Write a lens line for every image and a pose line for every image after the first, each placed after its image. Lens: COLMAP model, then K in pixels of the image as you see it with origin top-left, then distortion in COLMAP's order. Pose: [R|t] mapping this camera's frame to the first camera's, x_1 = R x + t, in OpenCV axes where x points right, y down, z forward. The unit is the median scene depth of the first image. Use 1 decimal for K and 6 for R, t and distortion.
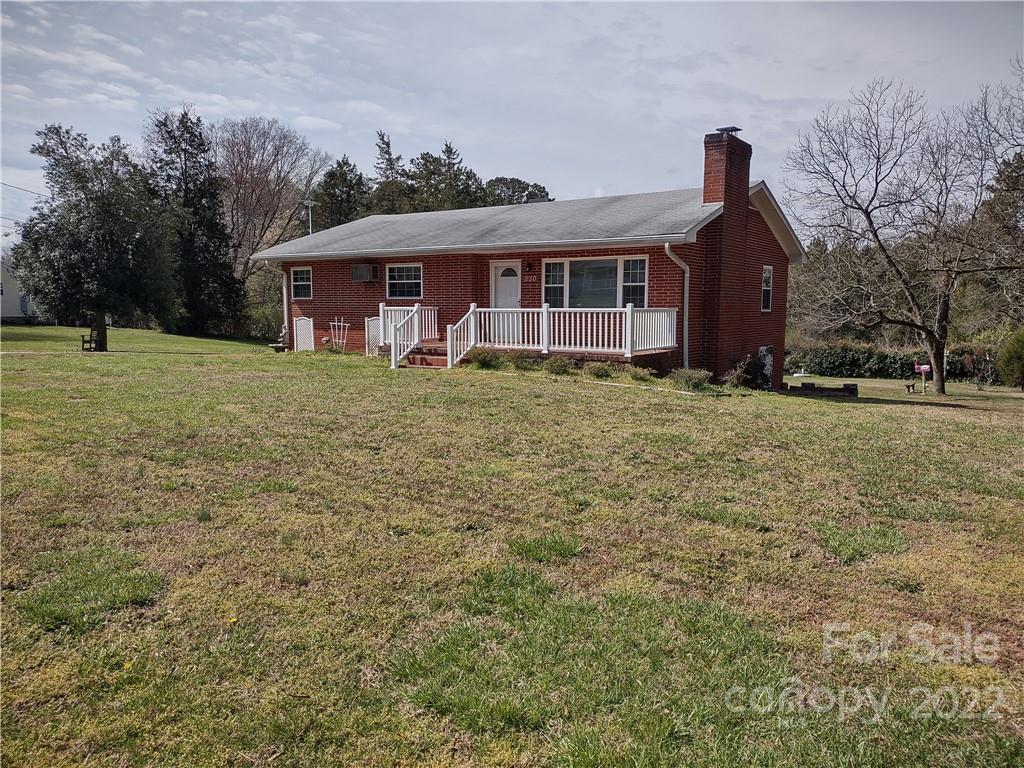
lens RADIAL K [[722.2, 0, 507.4], [0, 722.2, 381.7], [0, 0, 1]] dist [-0.003834, -0.003075]
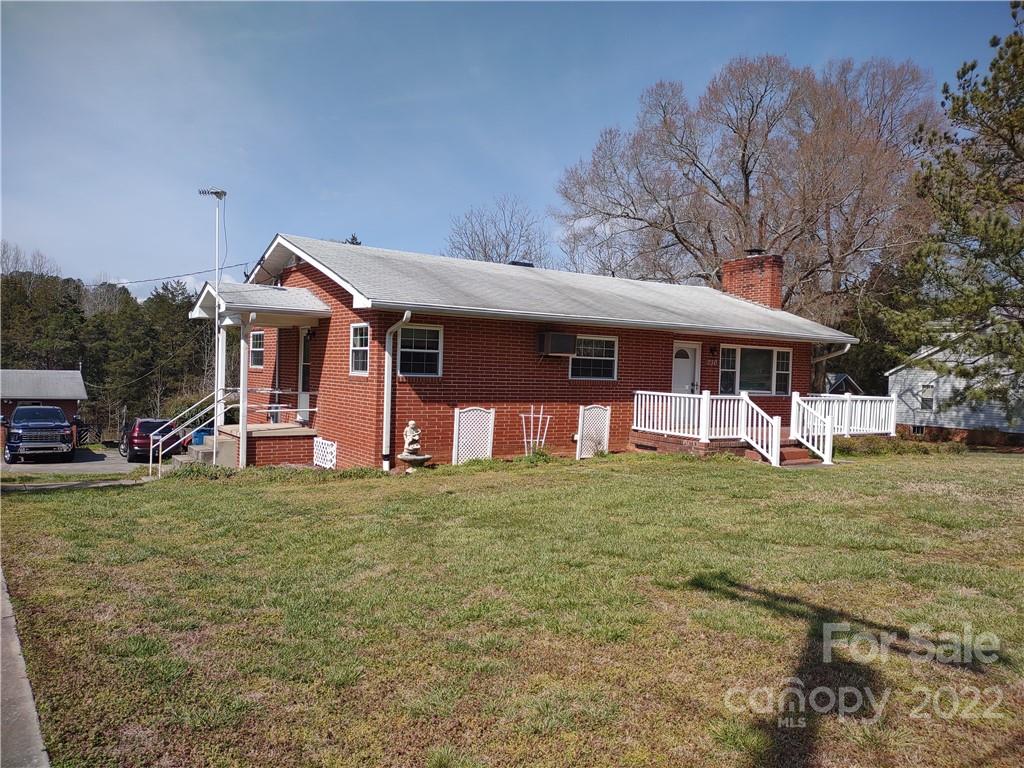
lens RADIAL K [[757.3, 0, 505.4], [0, 757.3, 380.8], [0, 0, 1]] dist [0.077533, -0.110398]
pose [[0.403340, -0.001982, 0.915048, -1.056945], [0.069126, 0.997206, -0.028310, -0.110993], [-0.912435, 0.074673, 0.402350, 0.862641]]
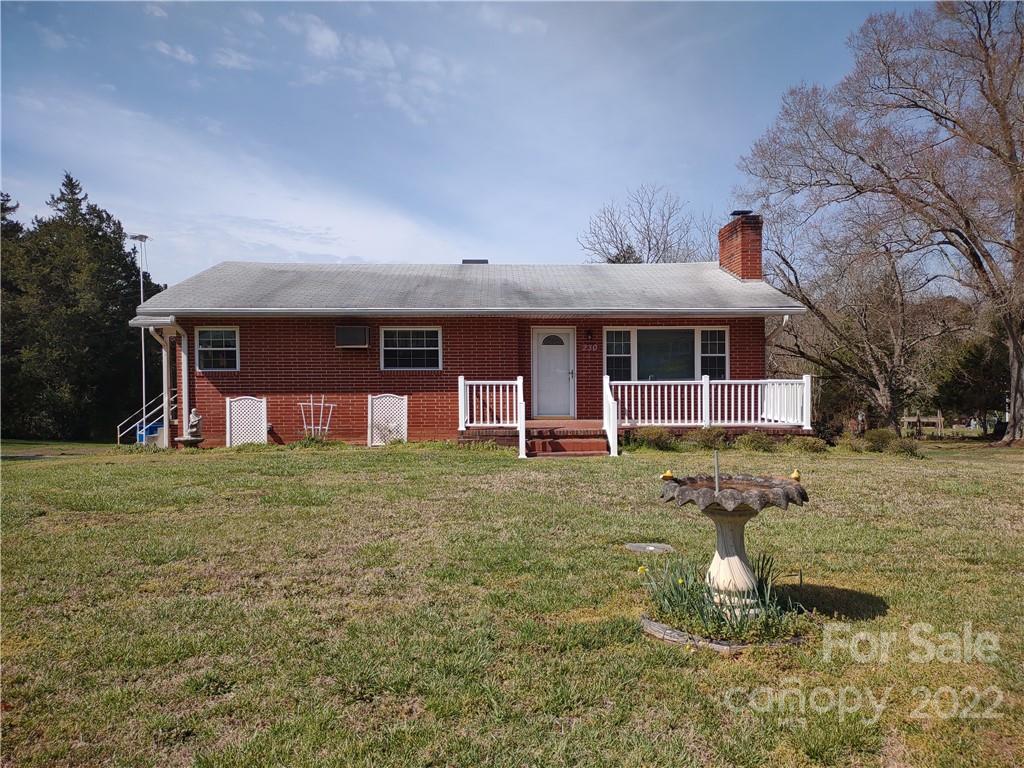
lens RADIAL K [[757.3, 0, 505.4], [0, 757.3, 380.8], [0, 0, 1]] dist [0.077533, -0.110398]
pose [[0.830187, -0.007173, 0.557439, -0.592128], [0.063961, 0.994540, -0.082458, -0.032423], [-0.553804, 0.104110, 0.826113, 0.294741]]
